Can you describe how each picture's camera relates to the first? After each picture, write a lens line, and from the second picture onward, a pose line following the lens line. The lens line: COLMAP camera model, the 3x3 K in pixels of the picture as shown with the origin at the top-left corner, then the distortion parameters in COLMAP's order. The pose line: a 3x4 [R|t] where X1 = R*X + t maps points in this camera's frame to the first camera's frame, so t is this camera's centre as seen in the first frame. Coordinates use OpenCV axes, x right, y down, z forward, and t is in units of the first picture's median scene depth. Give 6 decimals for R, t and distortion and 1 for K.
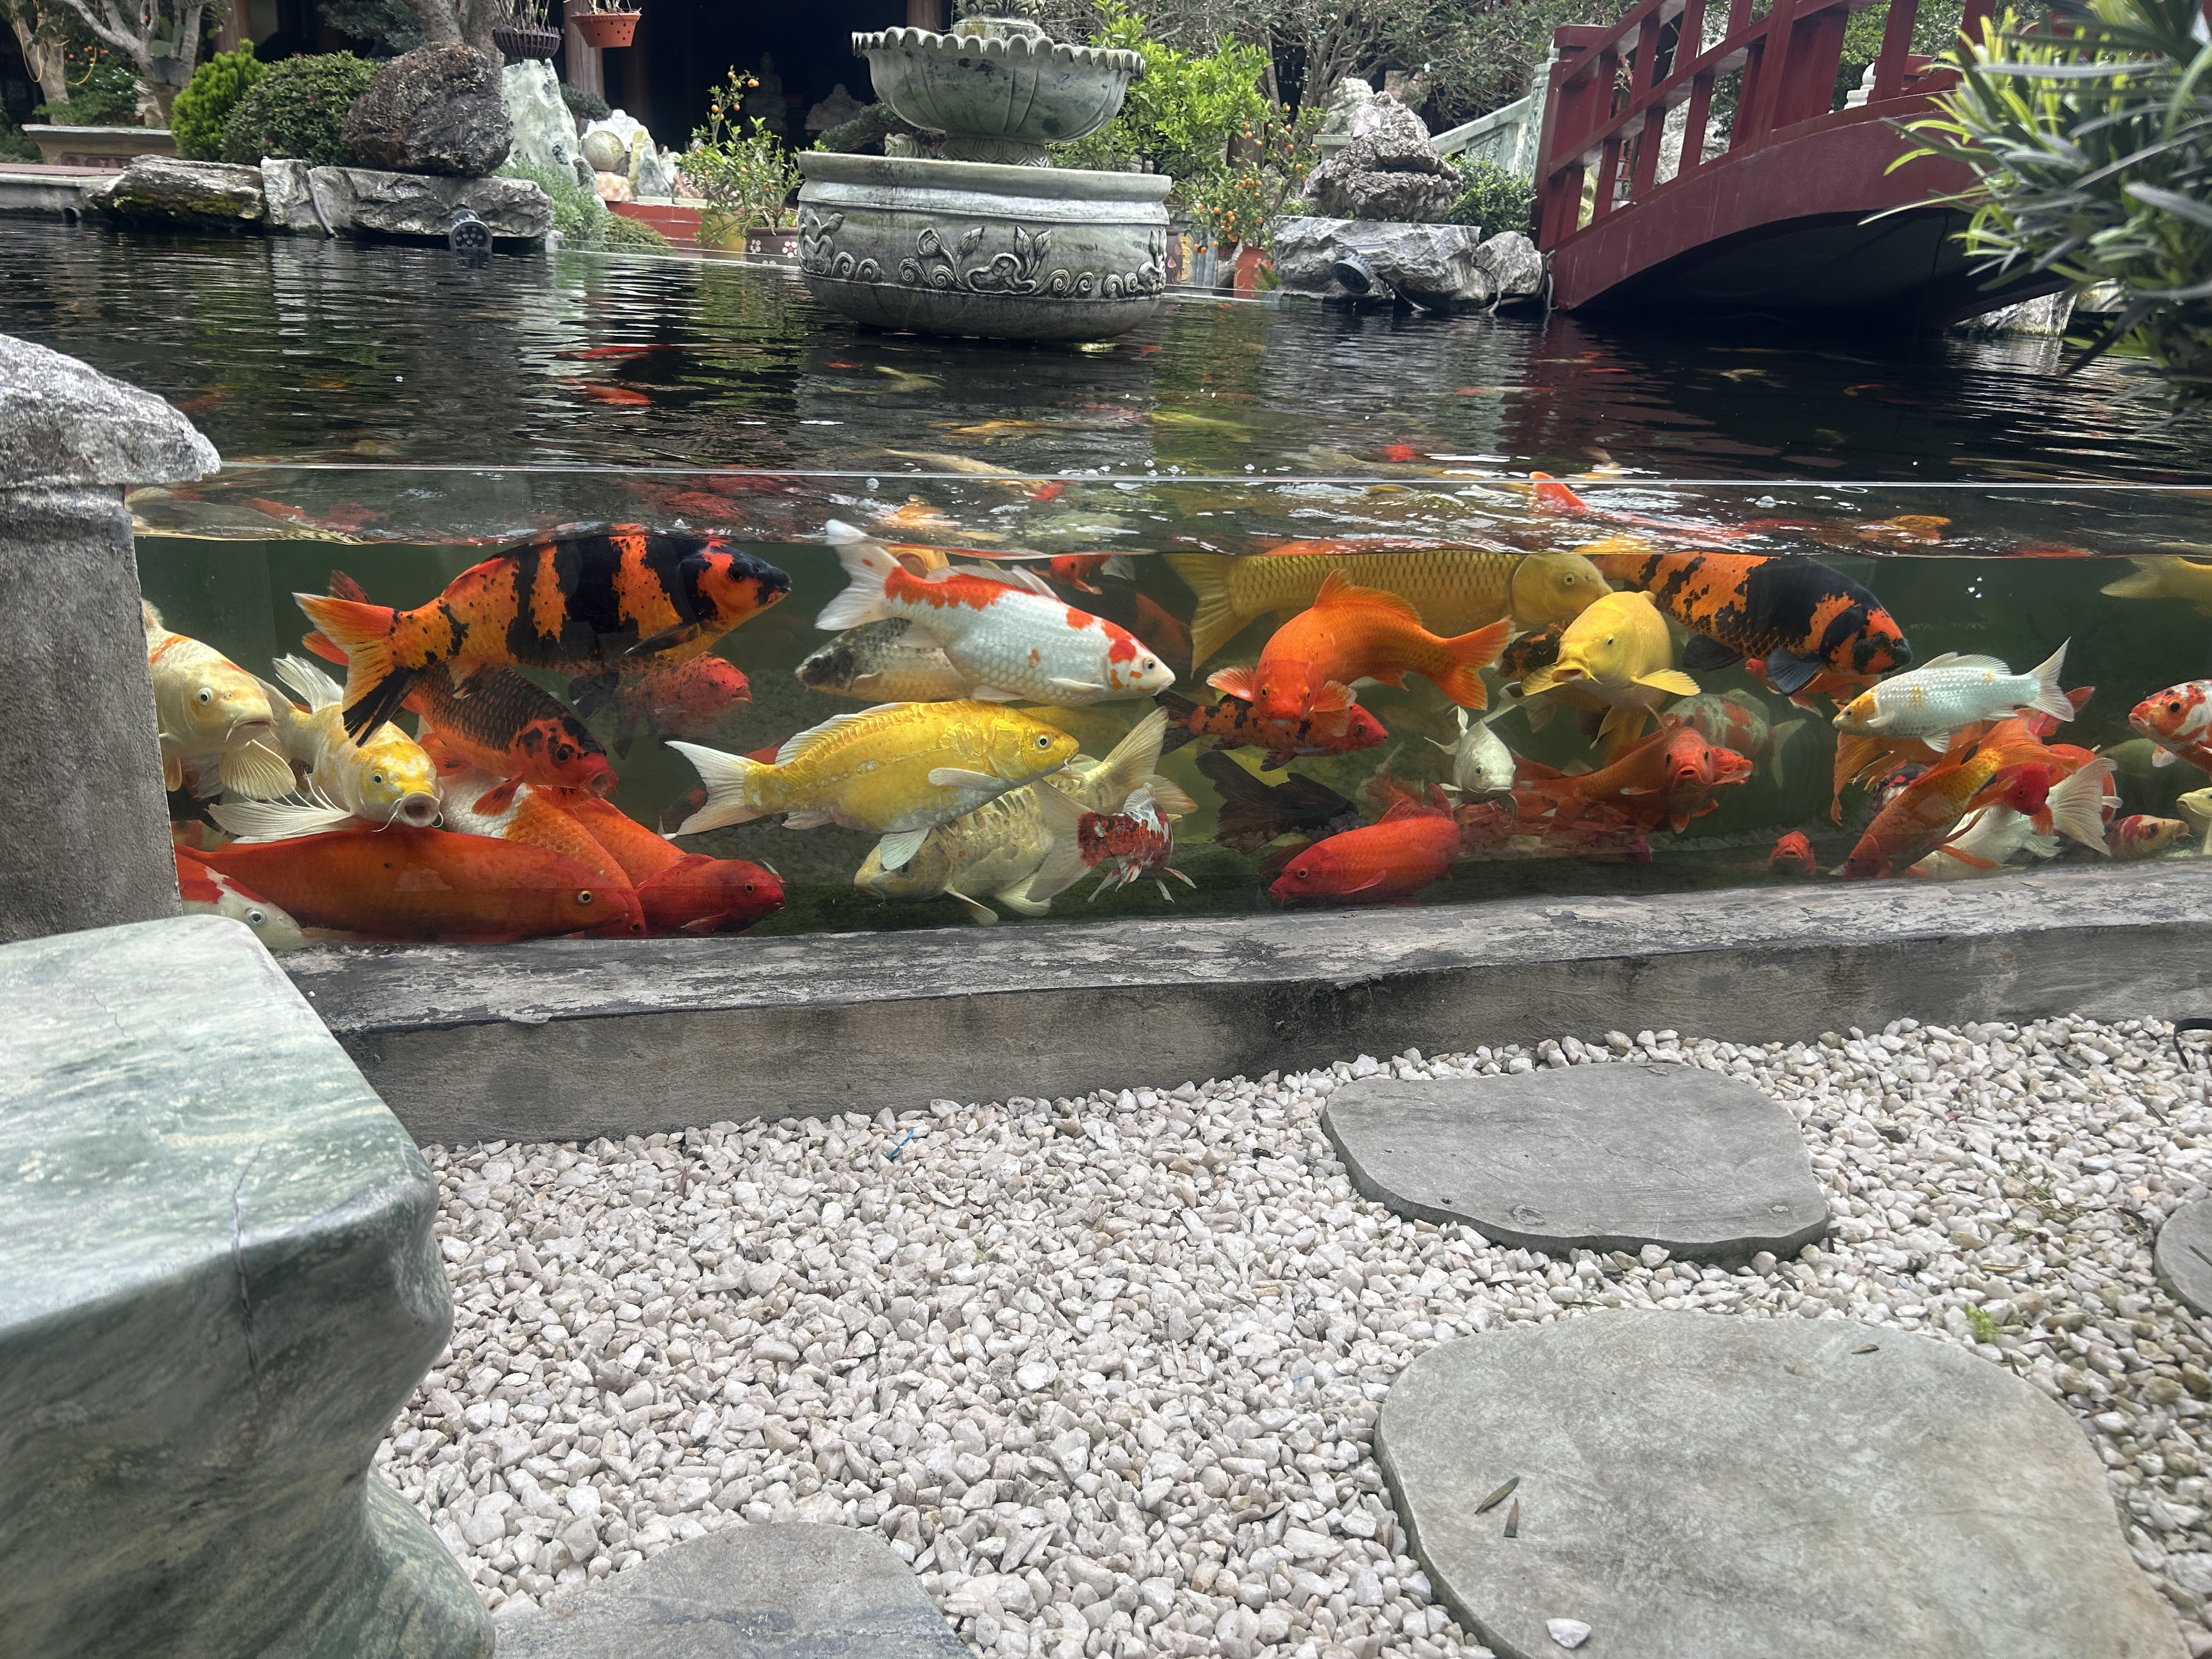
lens RADIAL K [[1637.5, 0, 1104.0], [0, 1637.5, 814.5], [0, 0, 1]] dist [0.035030, -0.057281]
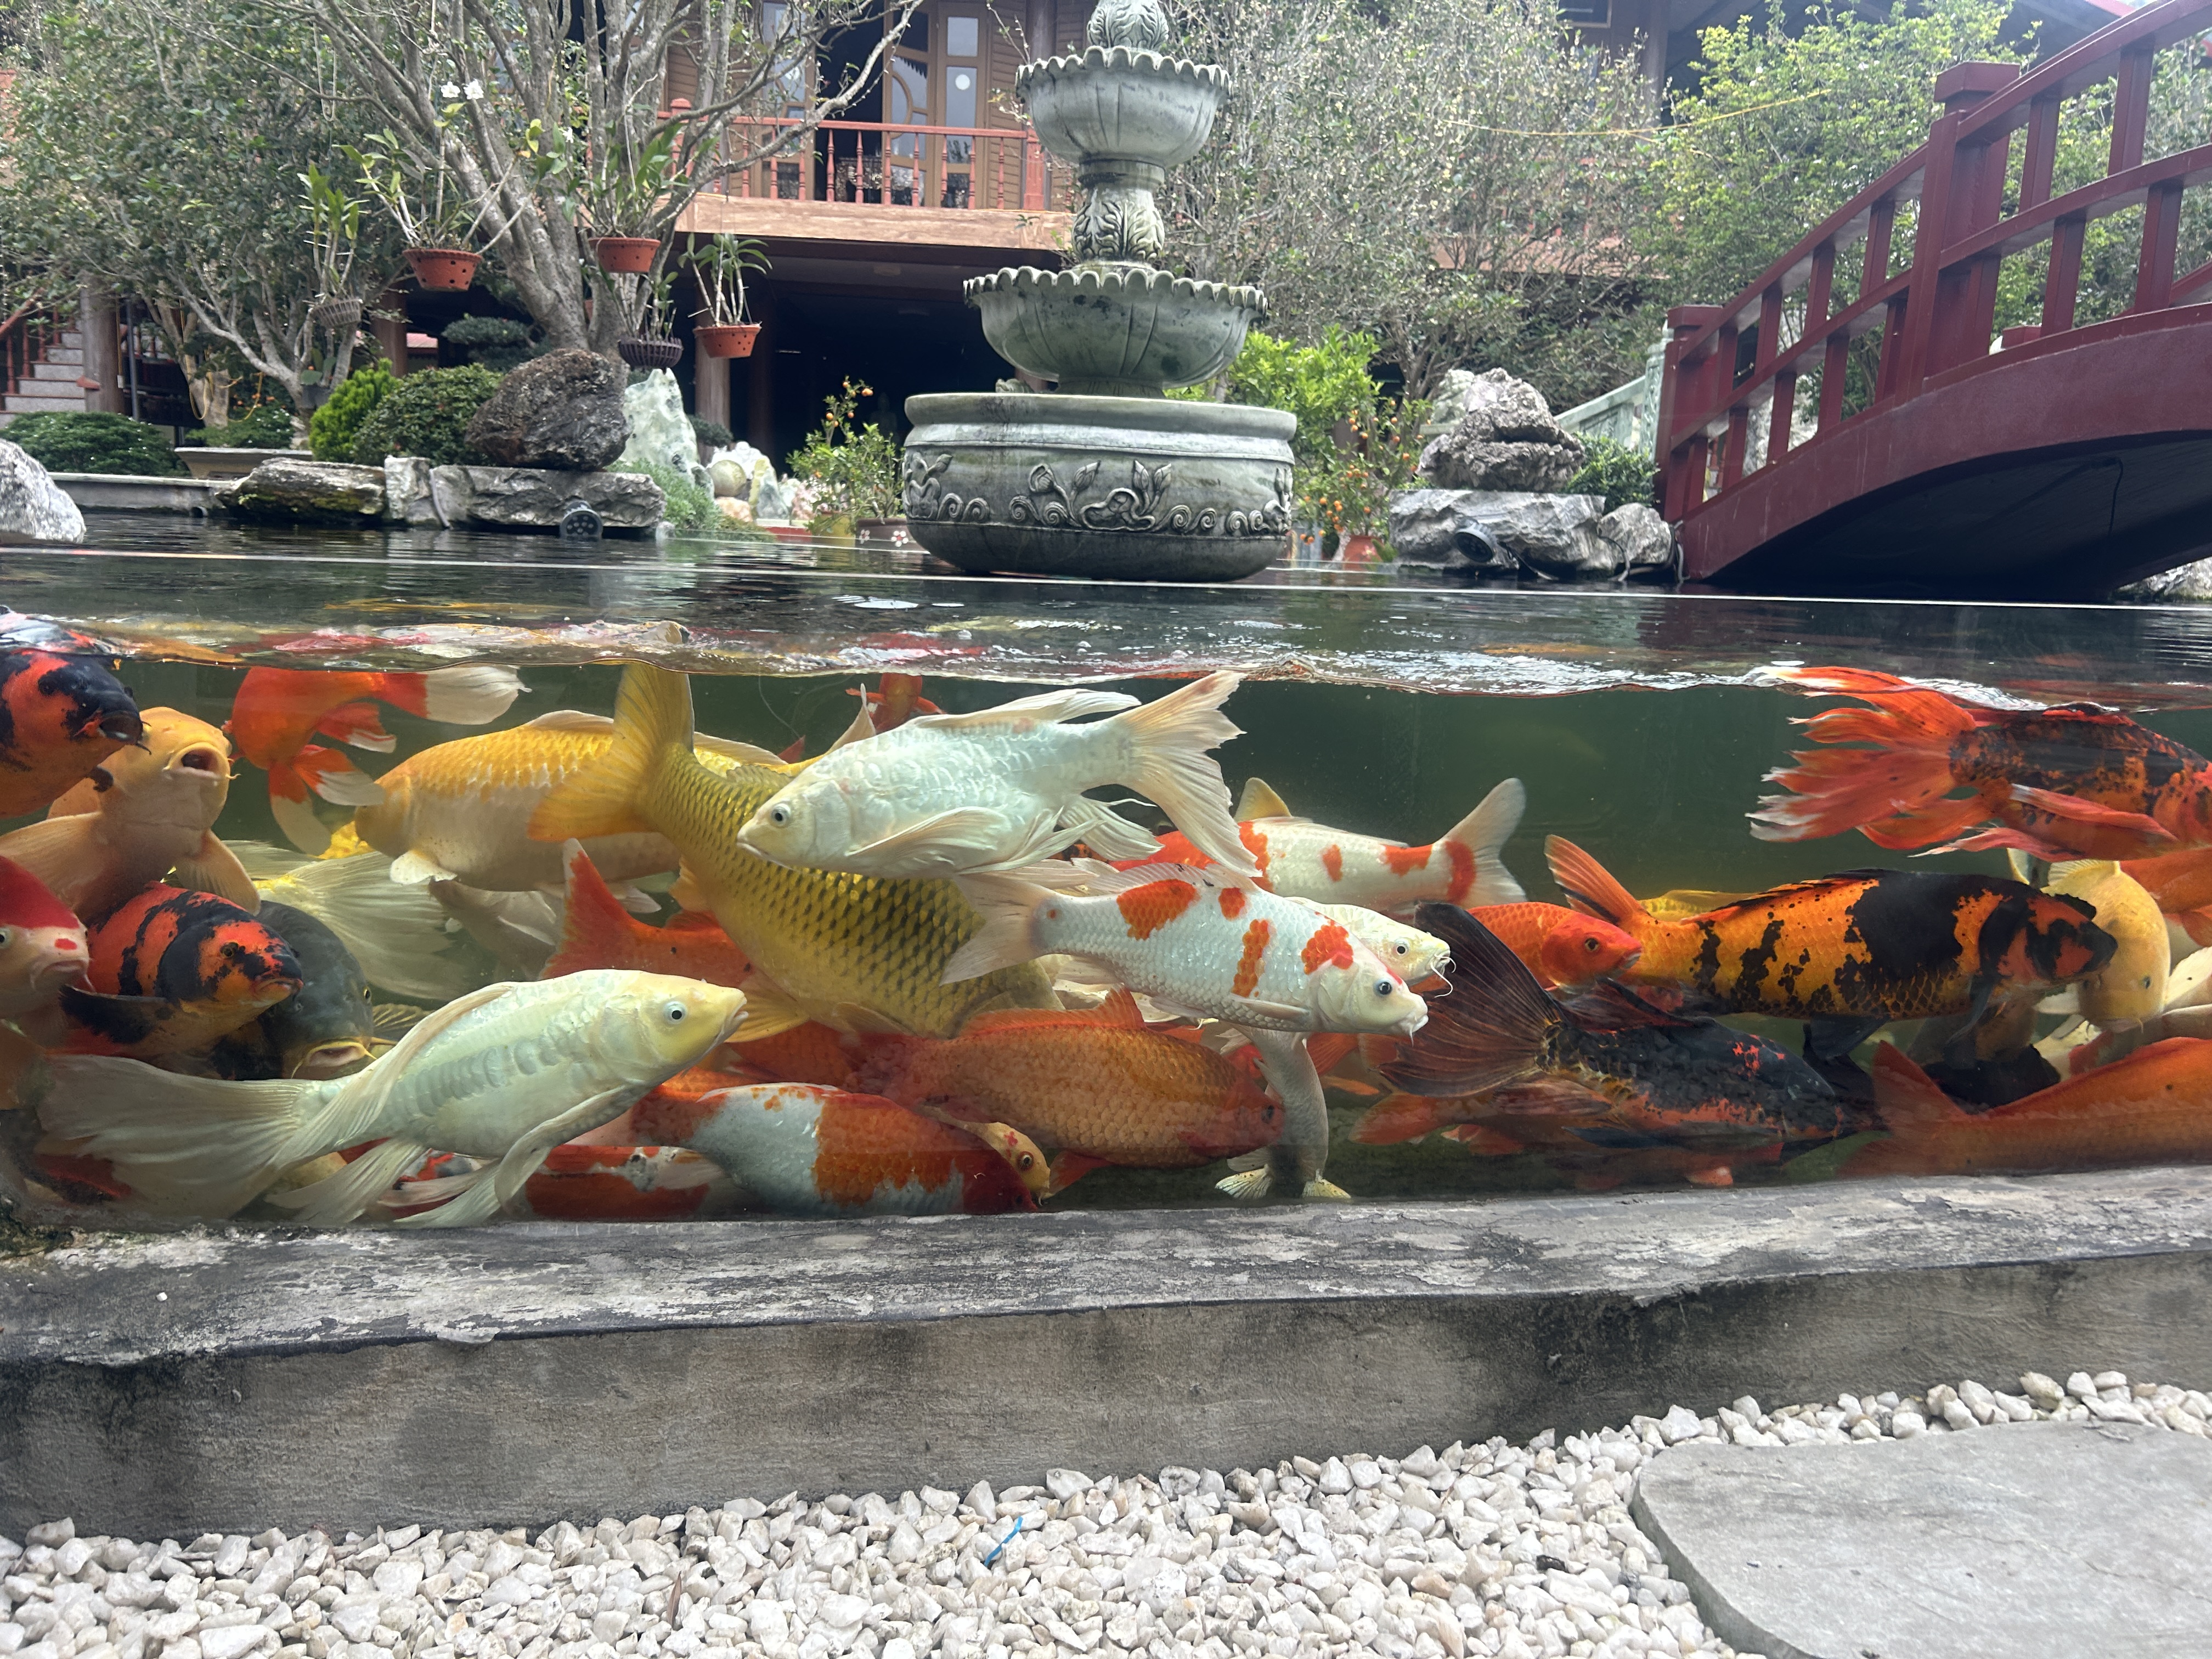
lens RADIAL K [[1637.5, 0, 1104.0], [0, 1637.5, 814.5], [0, 0, 1]] dist [0.035030, -0.057281]
pose [[0.998239, -0.008104, -0.058767, -0.035246], [-0.003086, 0.982188, -0.187875, 0.031487], [0.059243, 0.187726, 0.980433, 0.248746]]
